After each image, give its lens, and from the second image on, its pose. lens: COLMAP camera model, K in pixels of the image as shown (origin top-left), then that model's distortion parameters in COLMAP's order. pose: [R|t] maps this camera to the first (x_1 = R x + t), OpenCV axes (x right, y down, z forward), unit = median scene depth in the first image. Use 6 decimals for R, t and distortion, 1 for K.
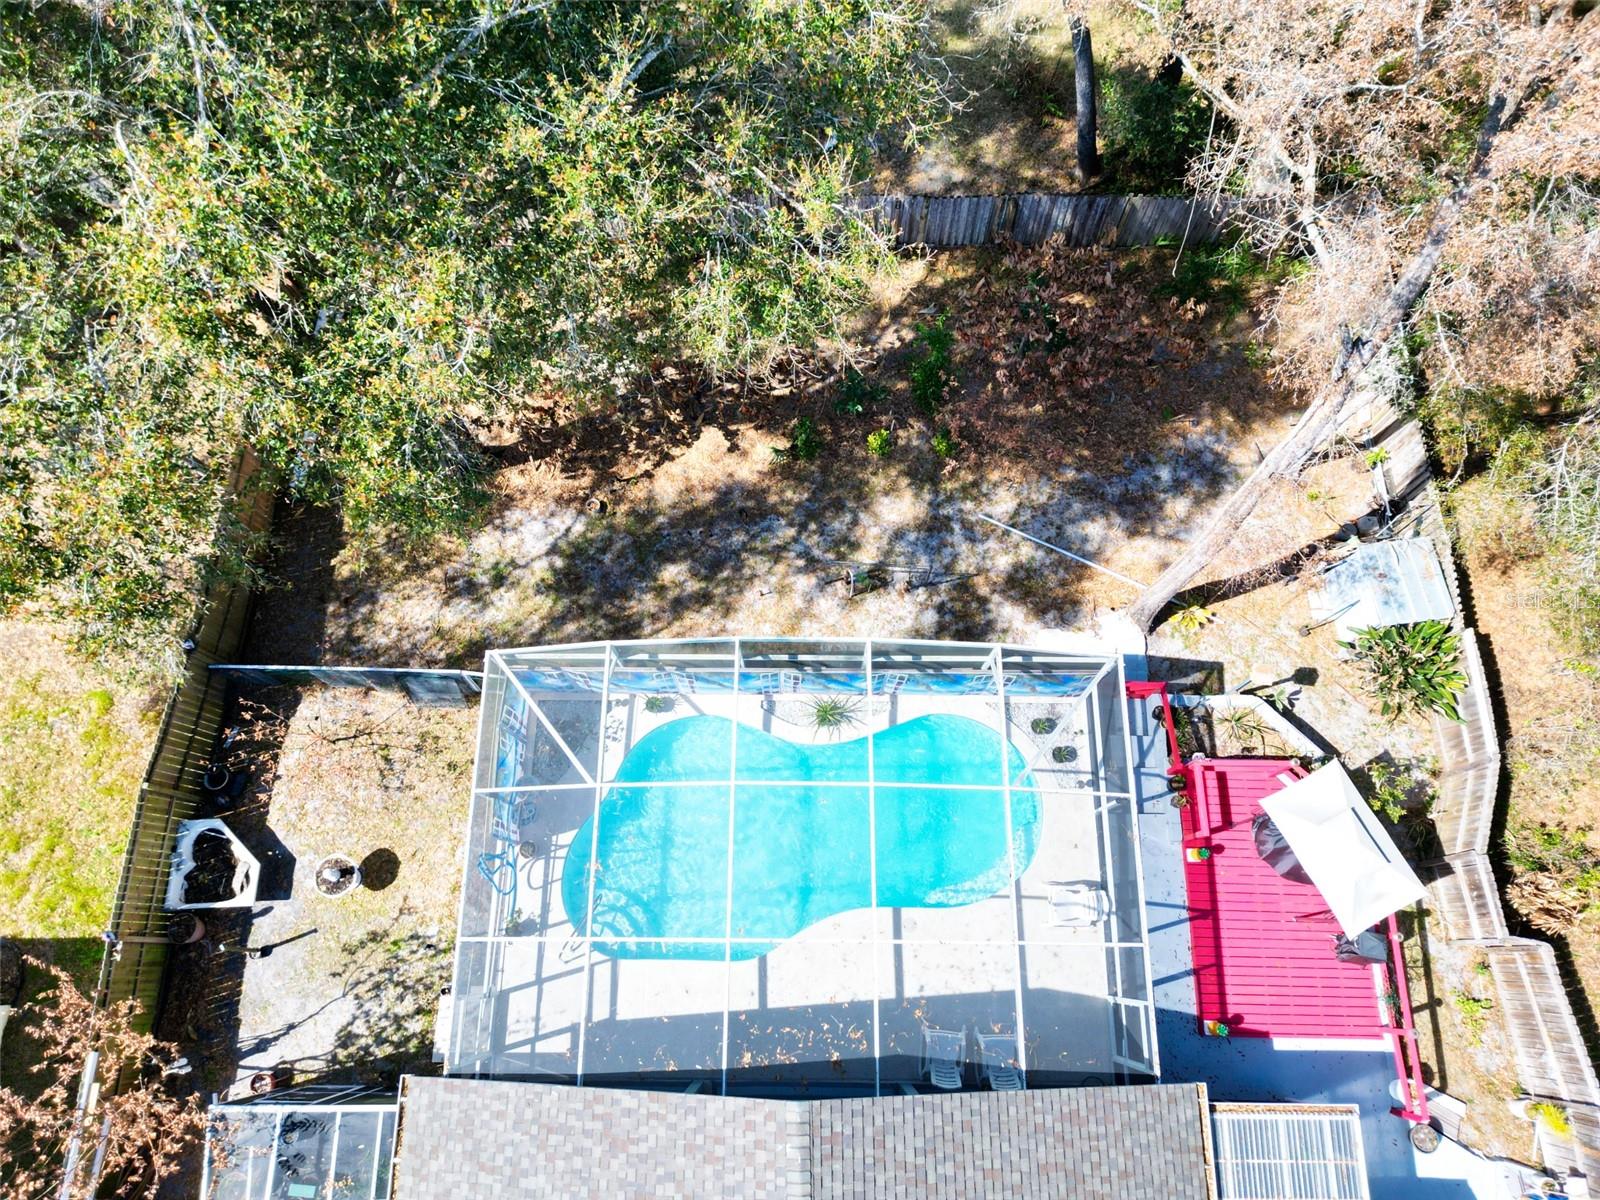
lens RADIAL K [[1111.2, 0, 800.0], [0, 1111.2, 600.0], [0, 0, 1]] dist [0.087336, -0.073522]
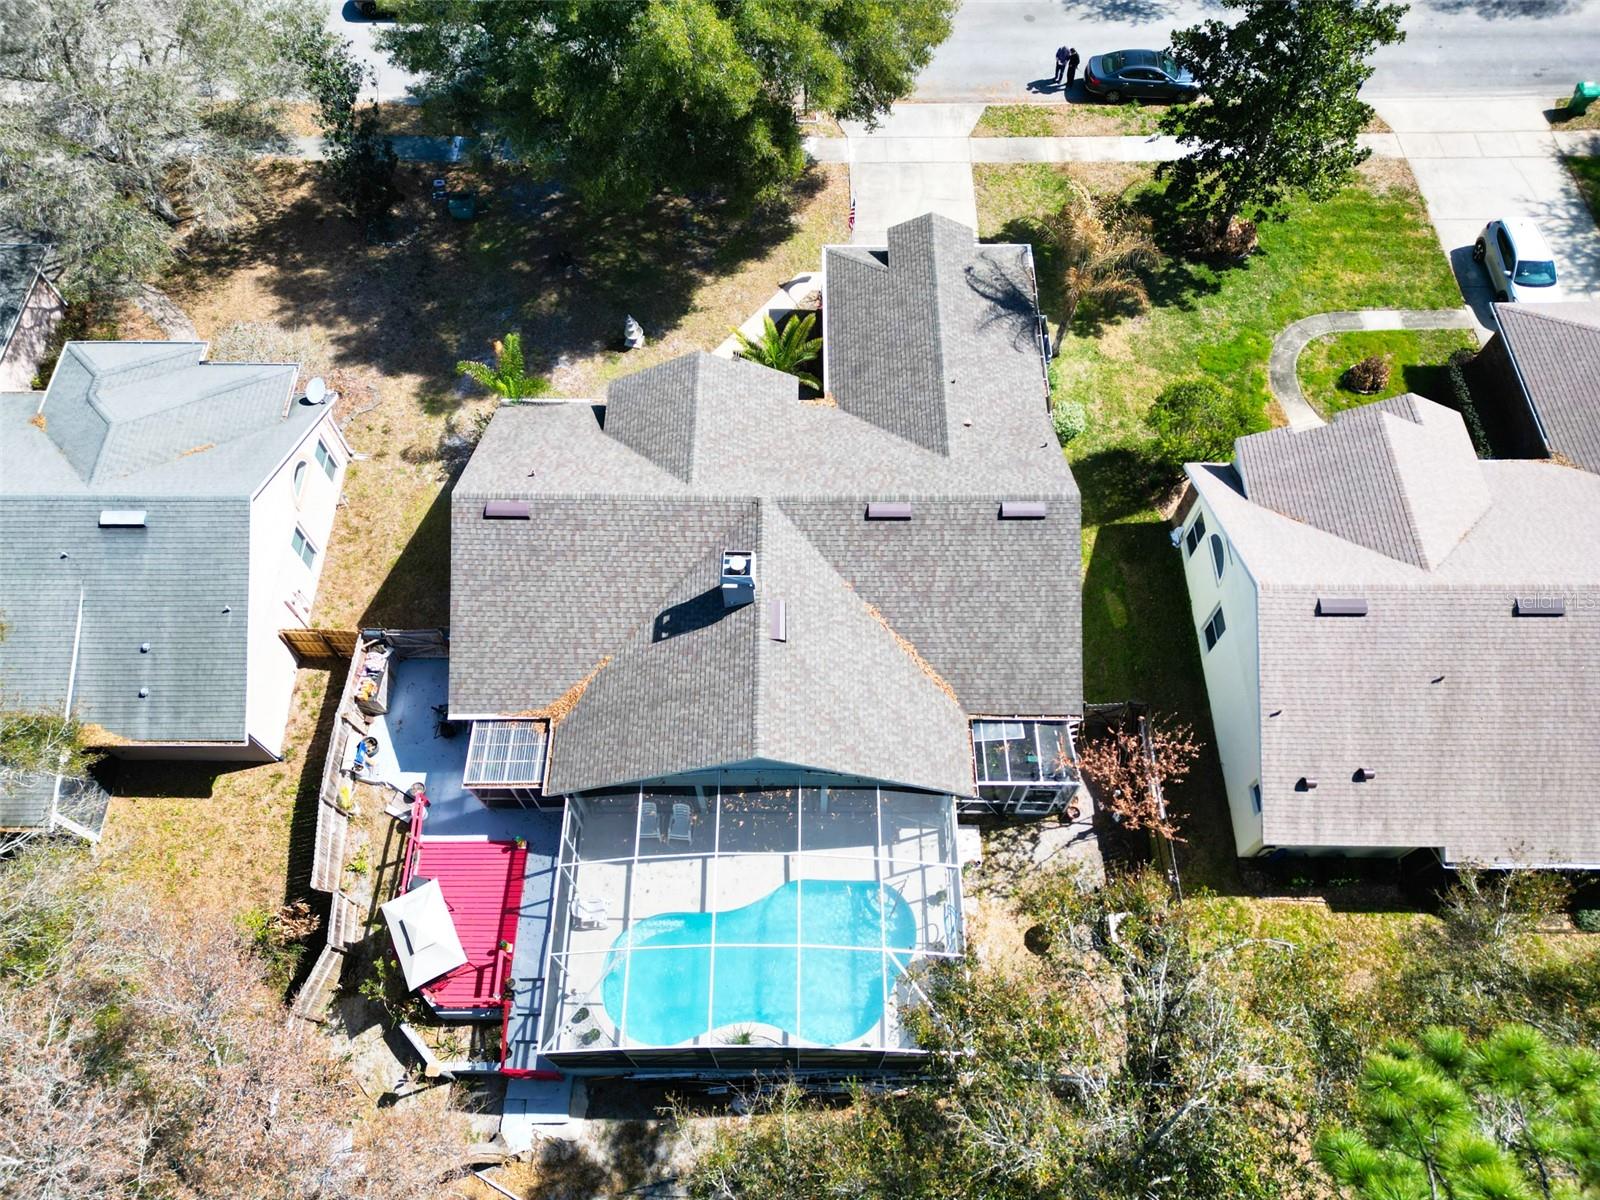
lens RADIAL K [[1111.2, 0, 800.0], [0, 1111.2, 600.0], [0, 0, 1]] dist [0.087336, -0.073522]
pose [[-0.999926, 0.006716, 0.010127, -0.071229], [0.002464, -0.703999, 0.710197, -0.546740], [0.011899, 0.710170, 0.703930, -0.430929]]
